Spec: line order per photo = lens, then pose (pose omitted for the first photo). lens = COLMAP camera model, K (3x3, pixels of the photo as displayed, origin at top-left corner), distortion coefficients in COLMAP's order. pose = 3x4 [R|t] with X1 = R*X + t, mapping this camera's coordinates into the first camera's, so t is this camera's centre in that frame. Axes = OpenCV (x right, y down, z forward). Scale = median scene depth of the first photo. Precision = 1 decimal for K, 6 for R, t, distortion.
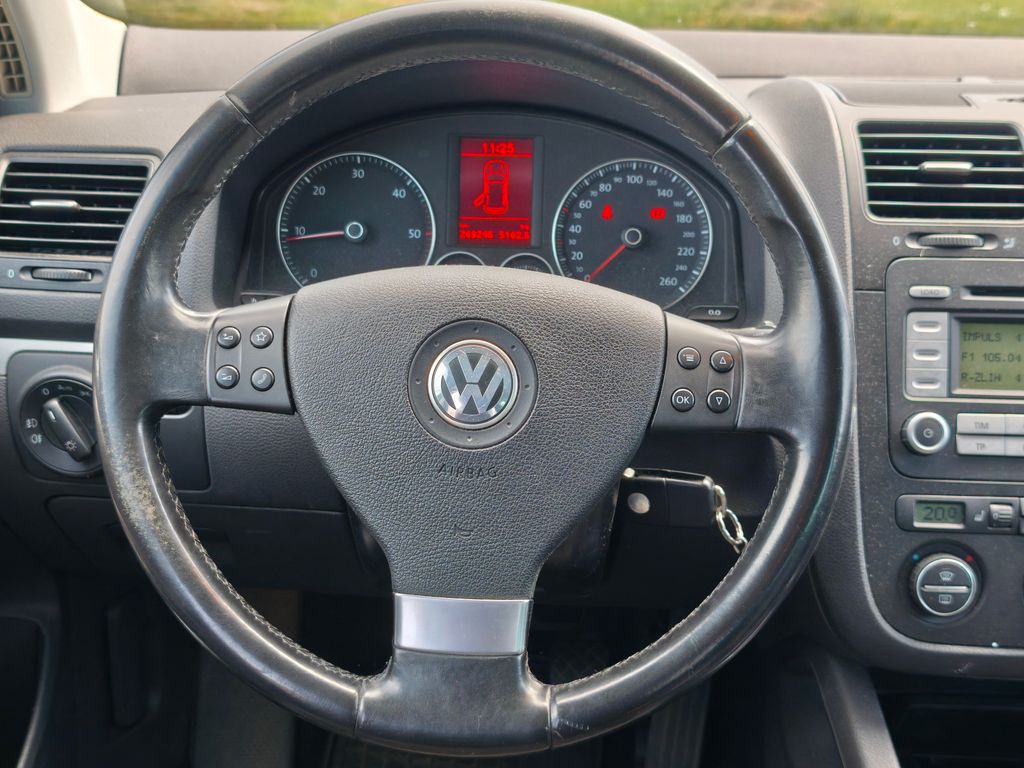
lens RADIAL K [[1402.1, 0, 512.0], [0, 1402.1, 384.0], [0, 0, 1]] dist [0.253447, -1.261643]
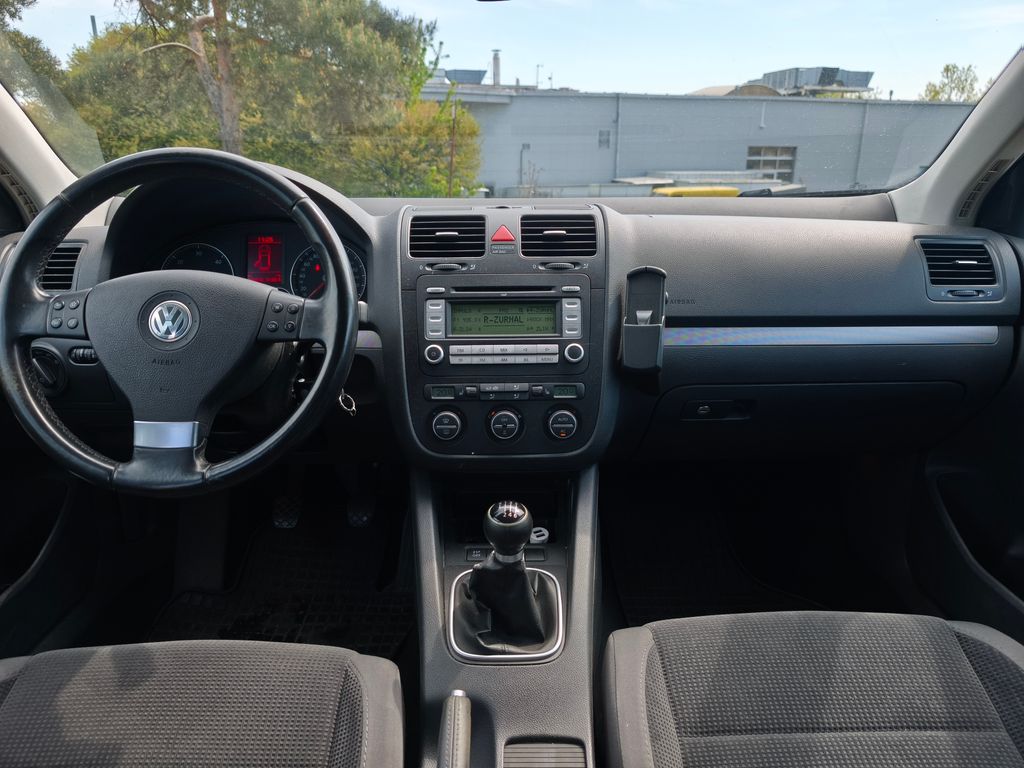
lens RADIAL K [[700.2, 0, 512.0], [0, 700.2, 384.0], [0, 0, 1]] dist [-0.010451, -0.003967]
pose [[0.997224, -0.033328, 0.066586, 0.334280], [0.036550, 0.998189, -0.047771, 0.132815], [-0.064873, 0.050072, 0.996637, -0.061912]]
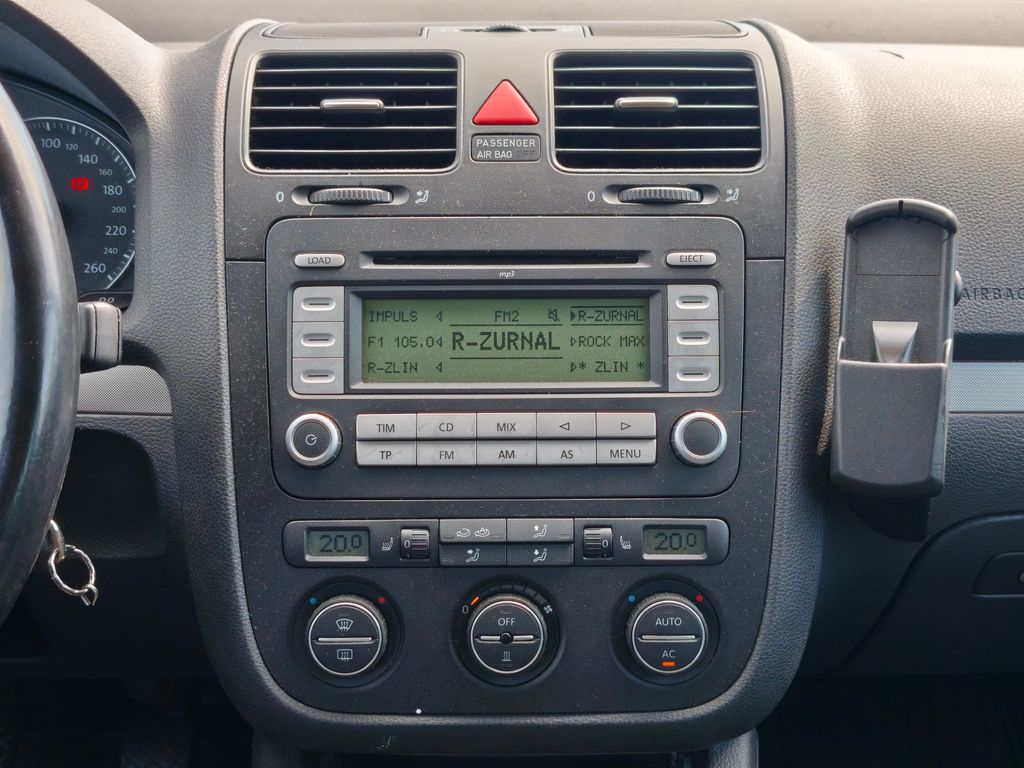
lens RADIAL K [[1451.0, 0, 517.7], [0, 1451.0, 365.6], [0, 0, 1]] dist [0.017853, -0.004495]
pose [[0.997592, -0.027539, 0.063661, 0.350926], [0.030756, 0.998270, -0.050120, 0.036918], [-0.062170, 0.051957, 0.996712, 0.195914]]
